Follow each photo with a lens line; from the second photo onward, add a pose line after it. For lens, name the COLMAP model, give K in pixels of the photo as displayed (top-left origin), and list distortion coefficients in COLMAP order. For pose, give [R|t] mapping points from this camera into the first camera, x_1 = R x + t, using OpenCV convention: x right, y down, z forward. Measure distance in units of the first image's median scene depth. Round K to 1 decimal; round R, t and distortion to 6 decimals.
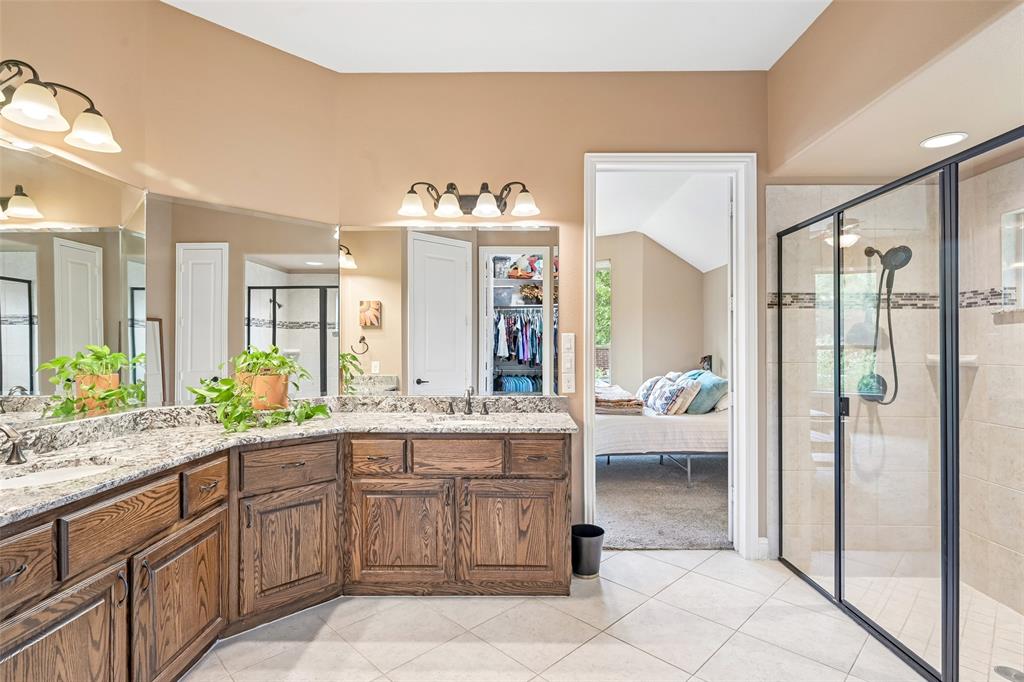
lens RADIAL K [[493.8, 0, 512.0], [0, 493.8, 341.0], [0, 0, 1]] dist [-0.000677, -0.000169]
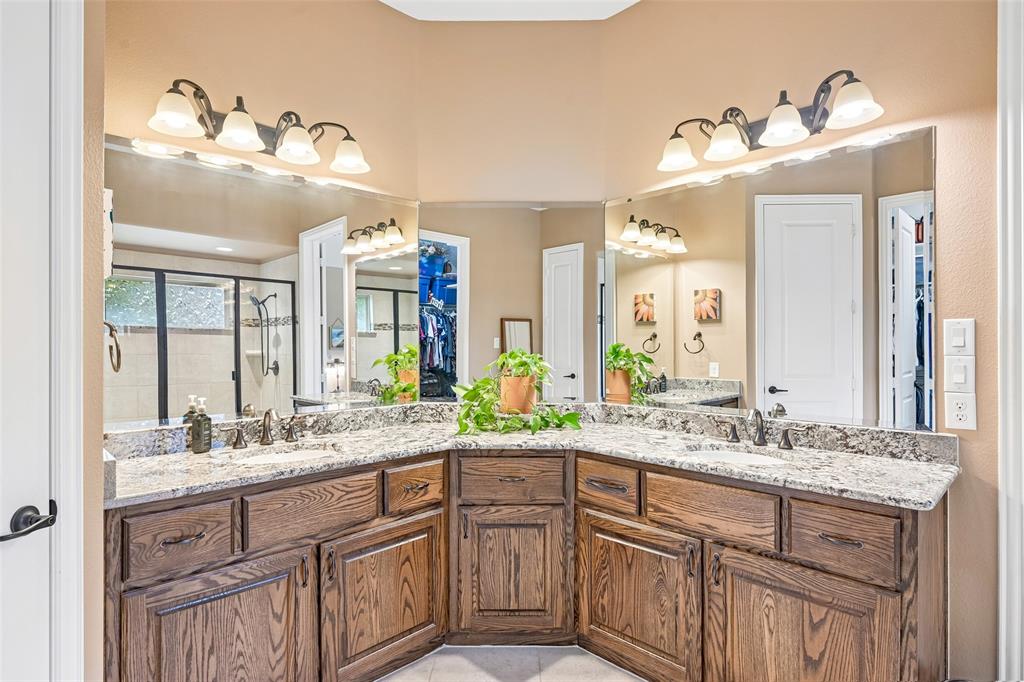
lens RADIAL K [[524.7, 0, 518.4], [0, 524.7, 342.4], [0, 0, 1]] dist [-0.003423, 0.000579]
pose [[0.715688, -0.006082, -0.698394, 0.208487], [0.011374, 0.999931, 0.002947, 0.003529], [0.698328, -0.010052, 0.715708, 0.314714]]
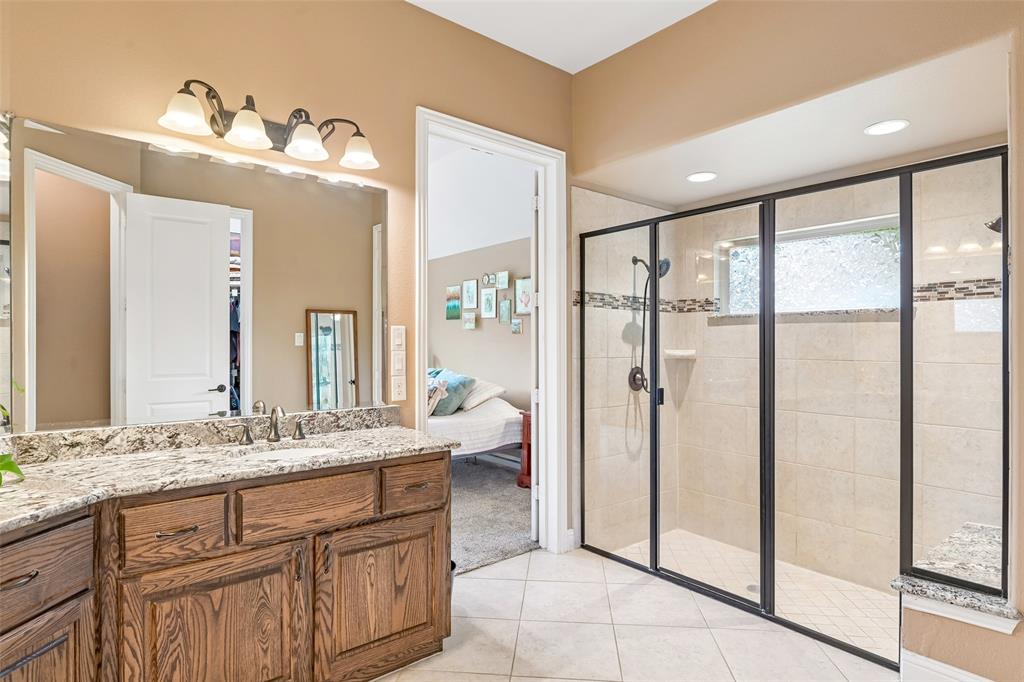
lens RADIAL K [[550.0, 0, 512.0], [0, 550.0, 341.0], [0, 0, 1]] dist [0.002627, 0.000859]
pose [[0.771784, 0.003495, 0.635875, -0.382688], [-0.009295, 0.999940, 0.005786, 0.001699], [-0.635817, -0.010376, 0.771770, 0.242184]]
